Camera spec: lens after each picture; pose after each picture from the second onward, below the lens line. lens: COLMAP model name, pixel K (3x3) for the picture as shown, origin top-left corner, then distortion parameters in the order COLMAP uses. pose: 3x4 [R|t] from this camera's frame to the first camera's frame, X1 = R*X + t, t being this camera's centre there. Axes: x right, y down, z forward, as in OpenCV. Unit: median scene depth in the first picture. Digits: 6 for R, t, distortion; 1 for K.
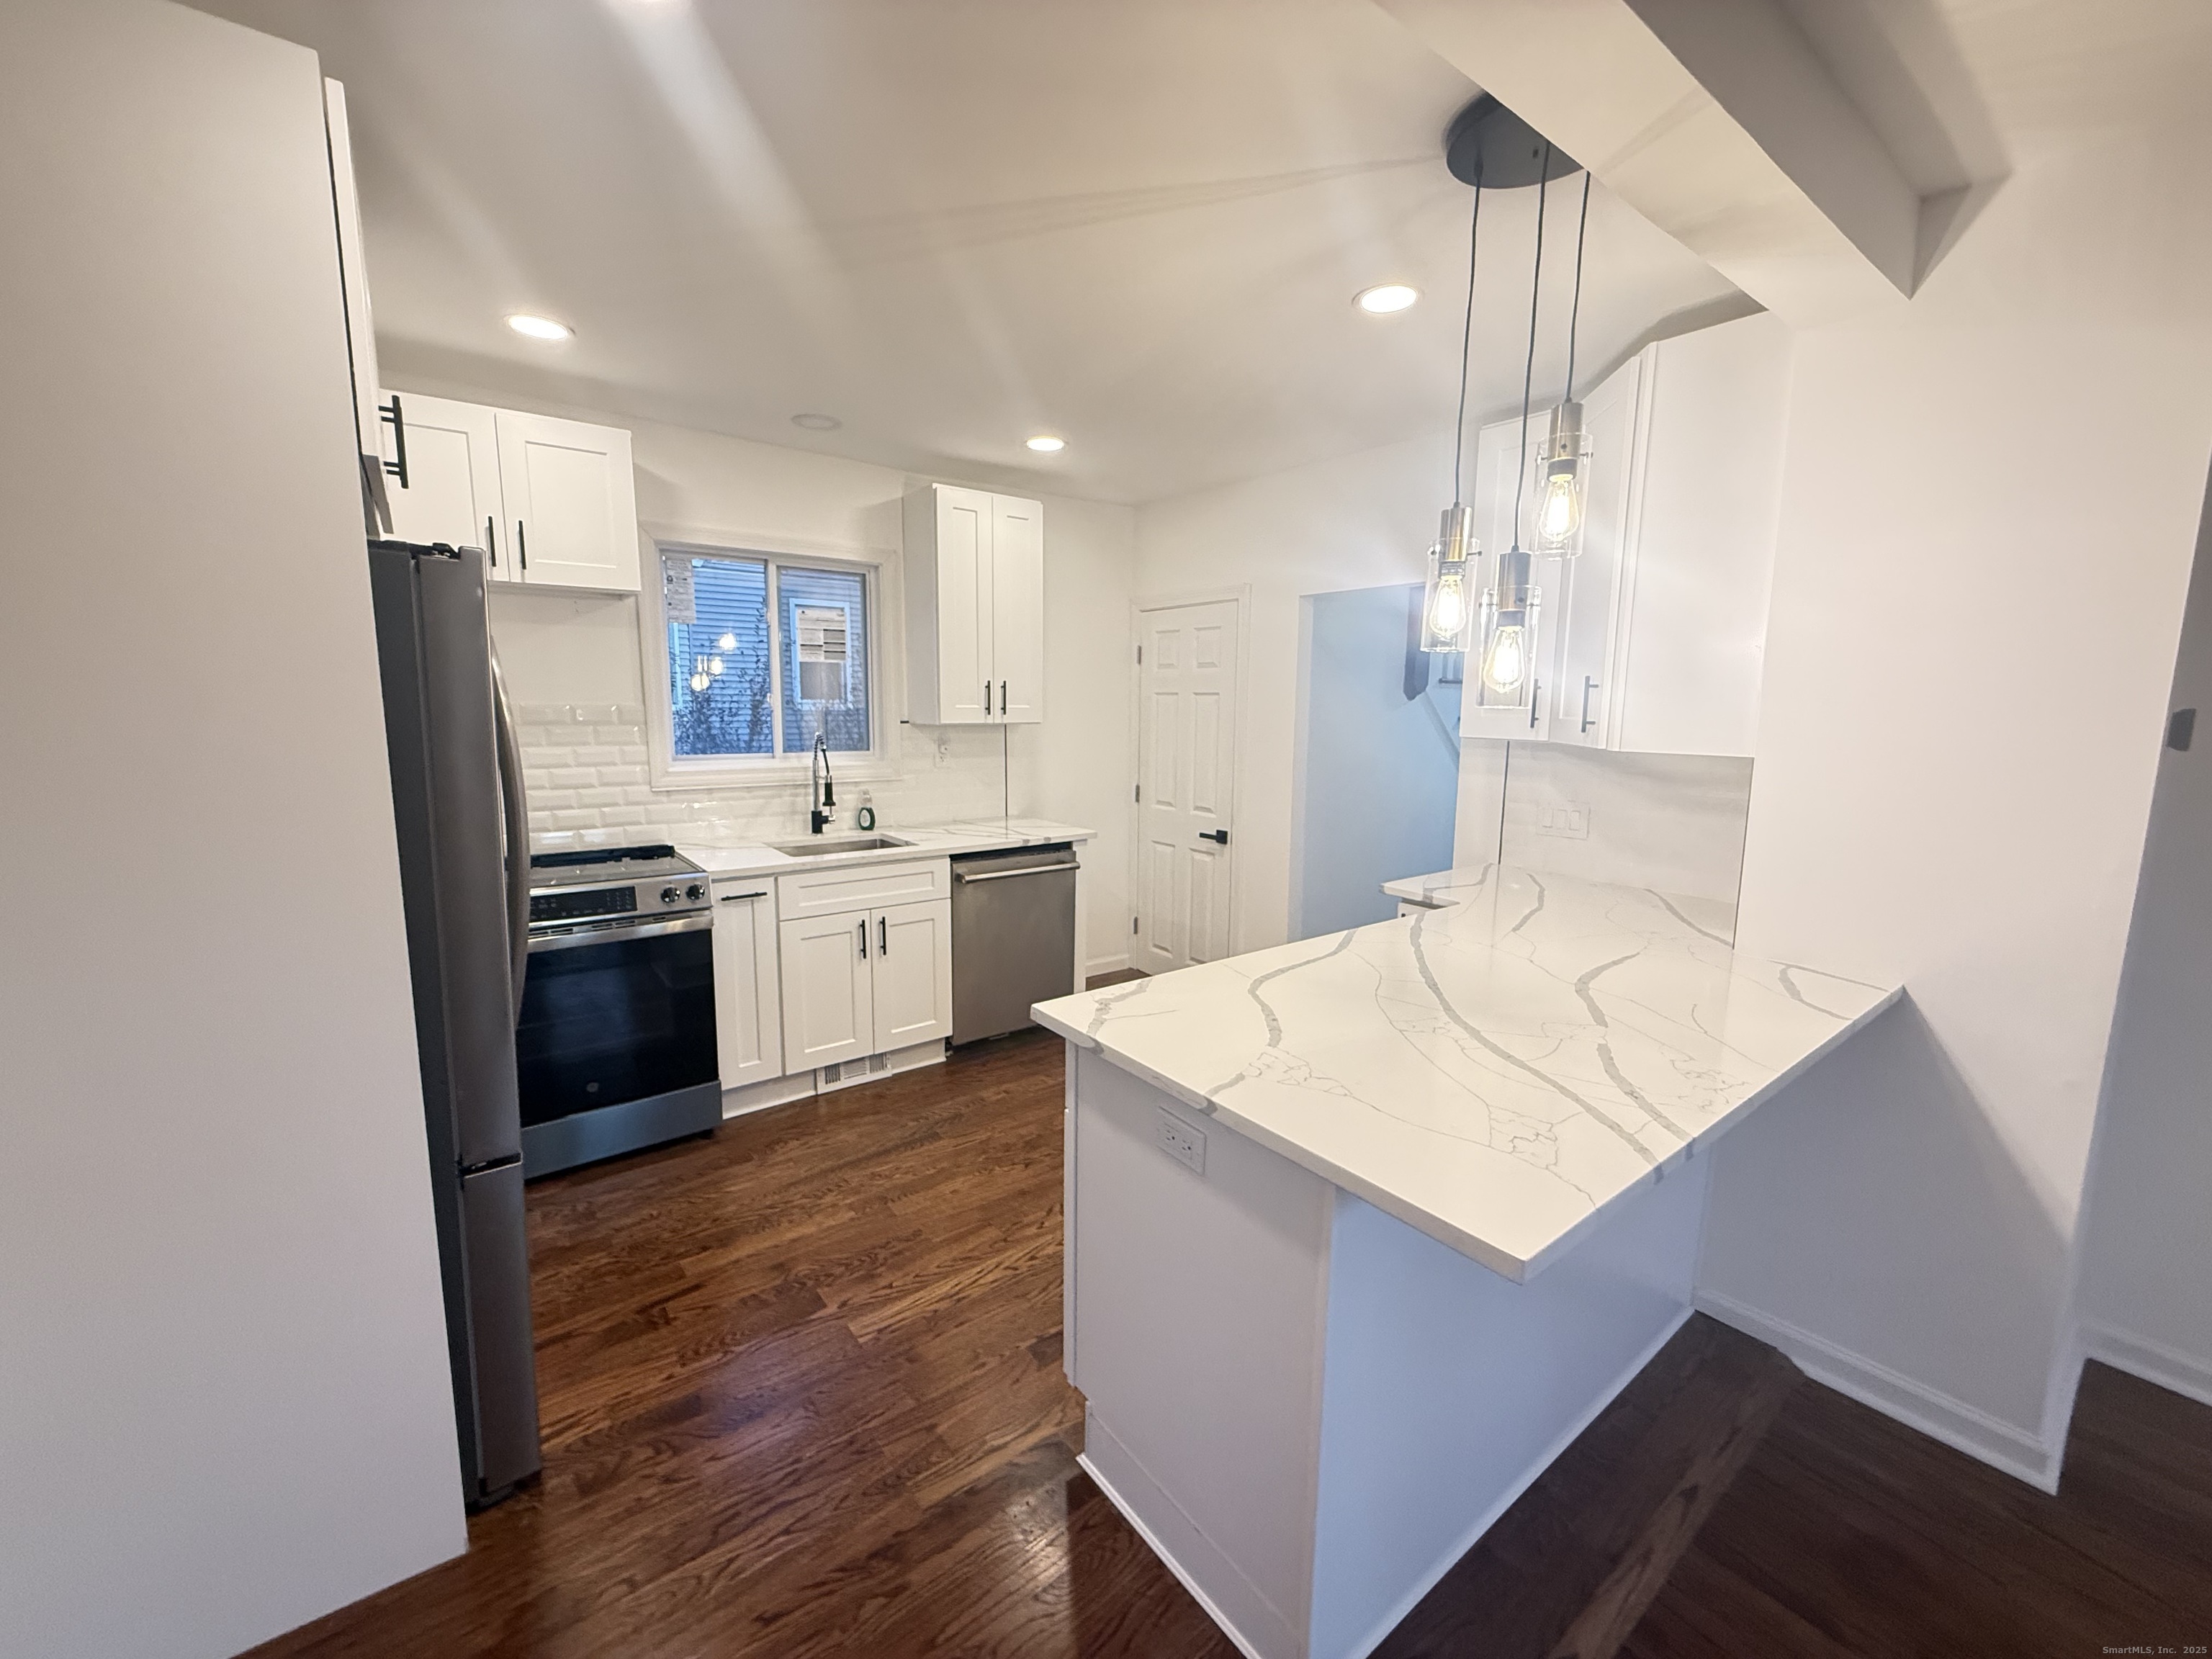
lens RADIAL K [[878.2, 0, 1107.4], [0, 878.2, 829.6], [0, 0, 1]] dist [0.000136, -0.000009]
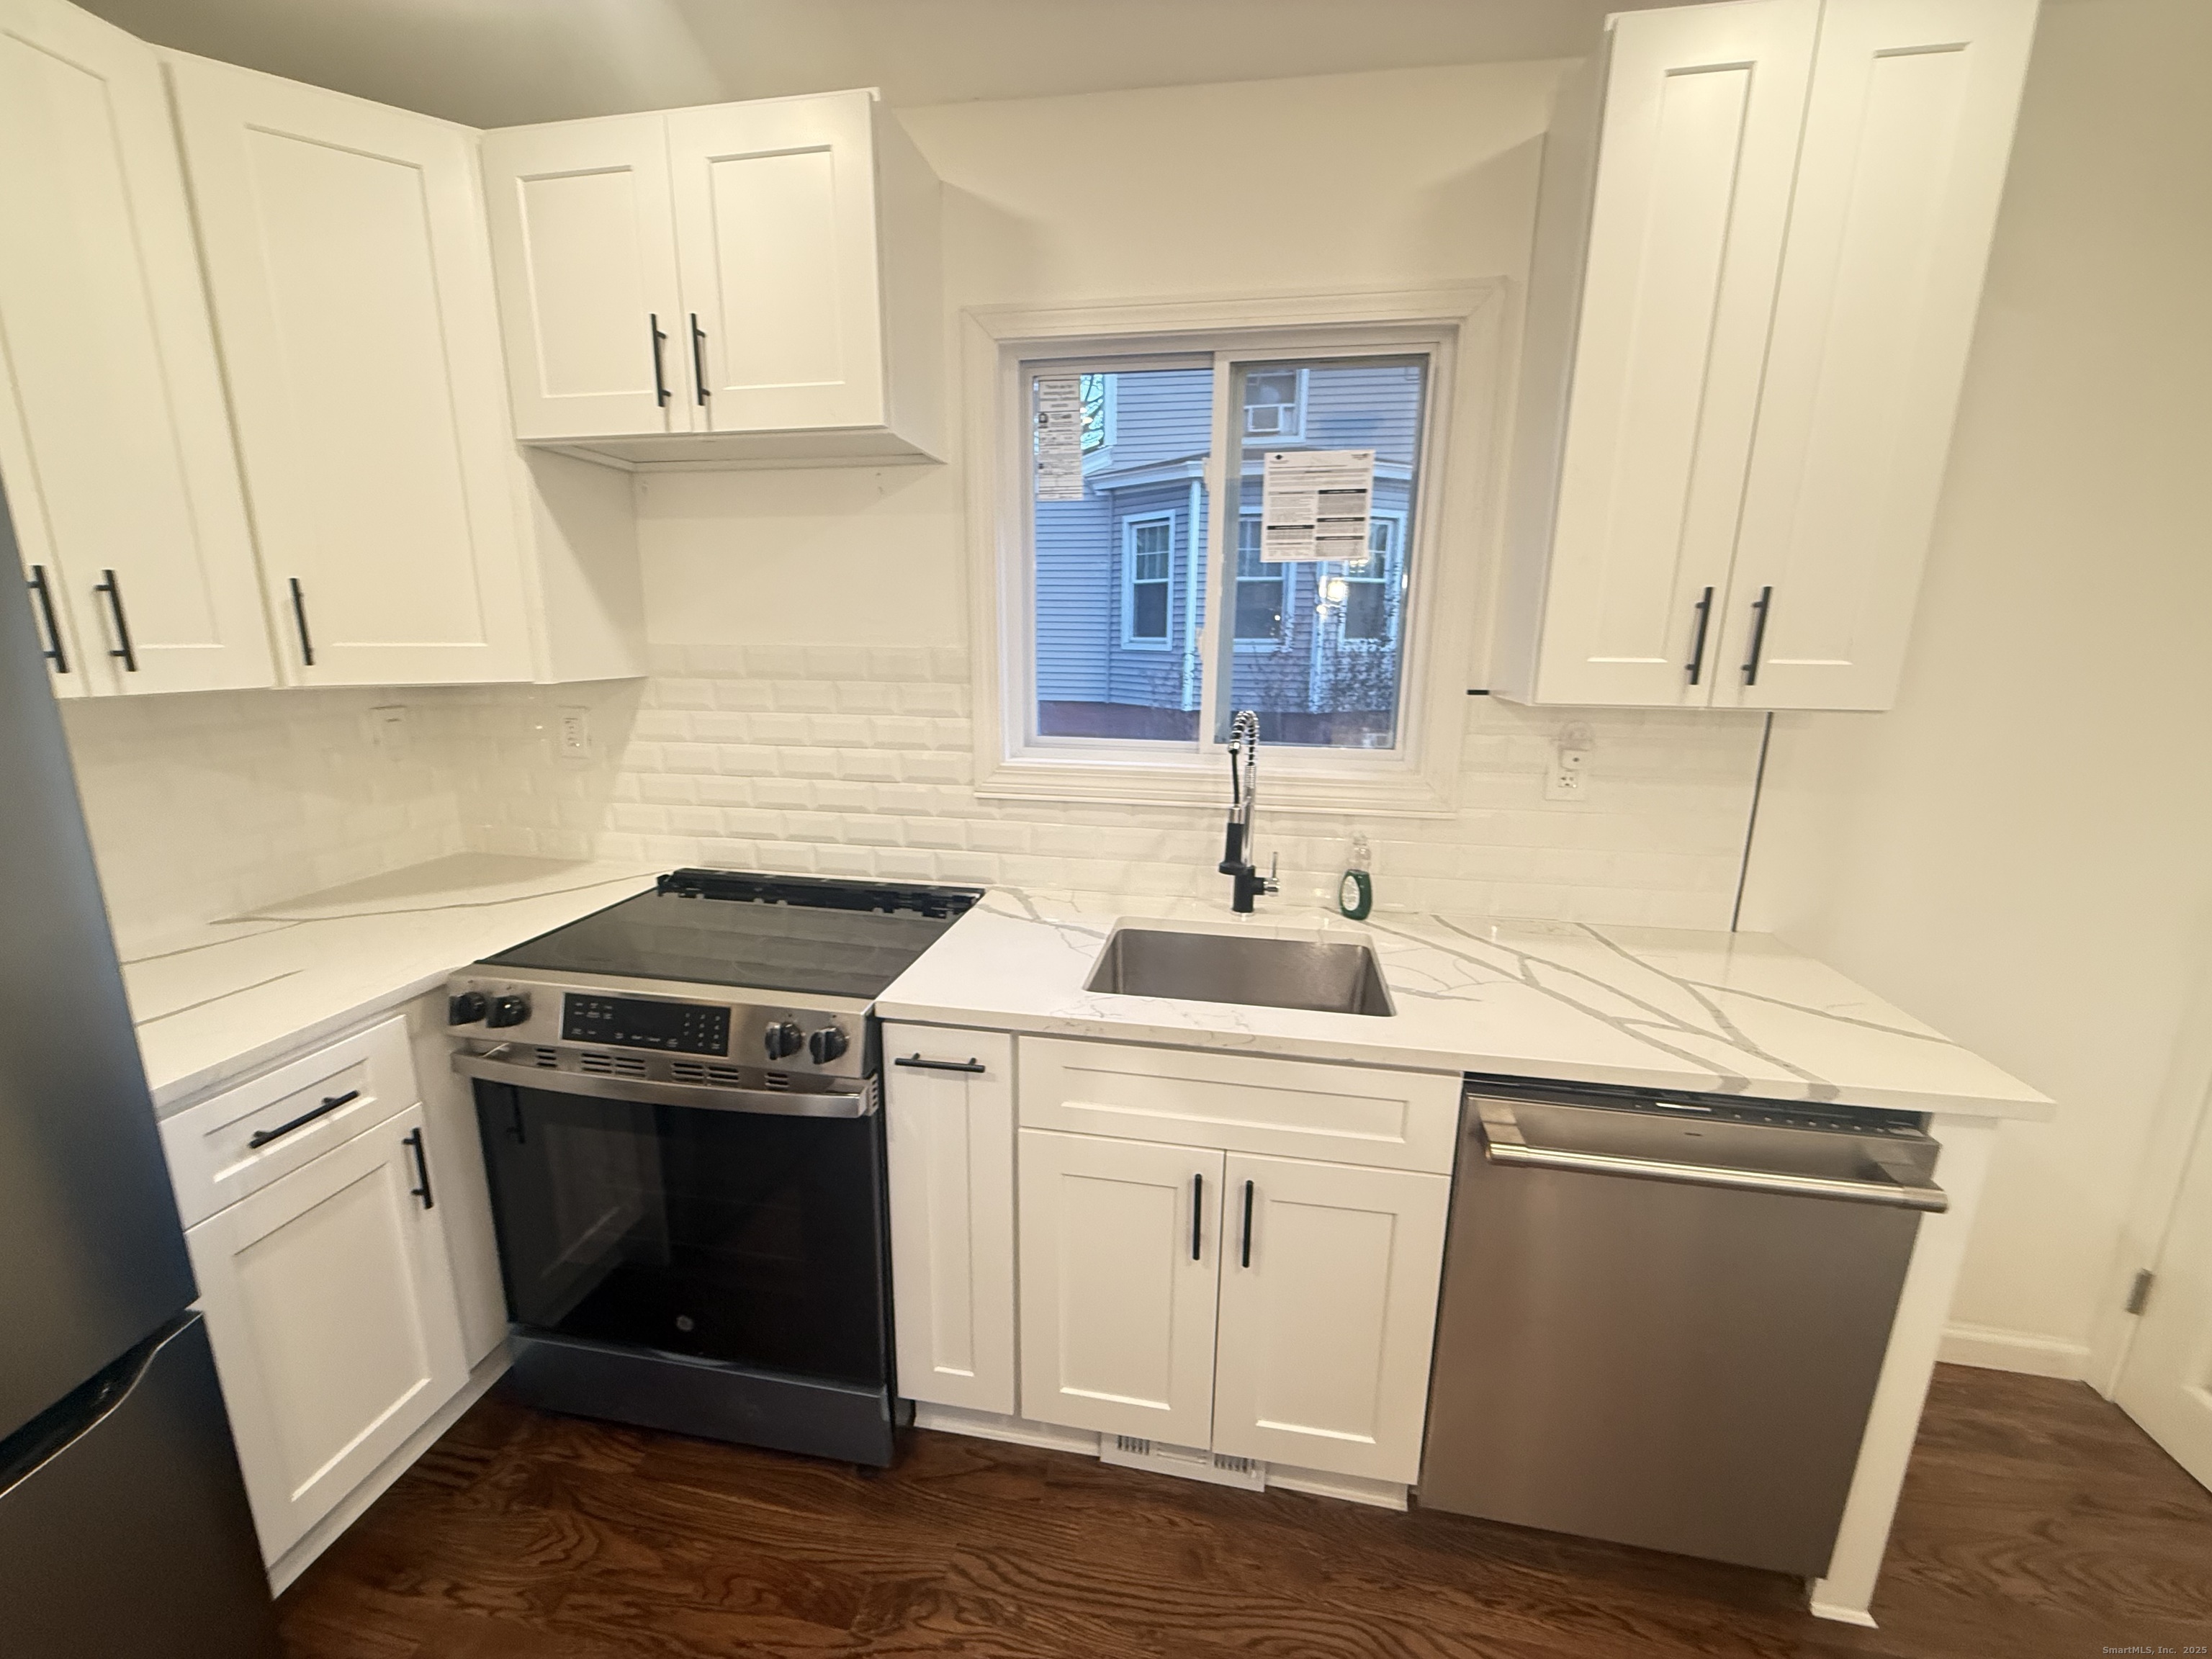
lens RADIAL K [[878.2, 0, 1106.9], [0, 878.2, 826.5], [0, 0, 1]] dist [0.000136, -0.000009]
pose [[0.672978, 0.160038, -0.722142, -0.030542], [-0.109262, 0.987111, 0.116936, -0.099318], [0.731548, 0.000207, 0.681790, 0.641822]]
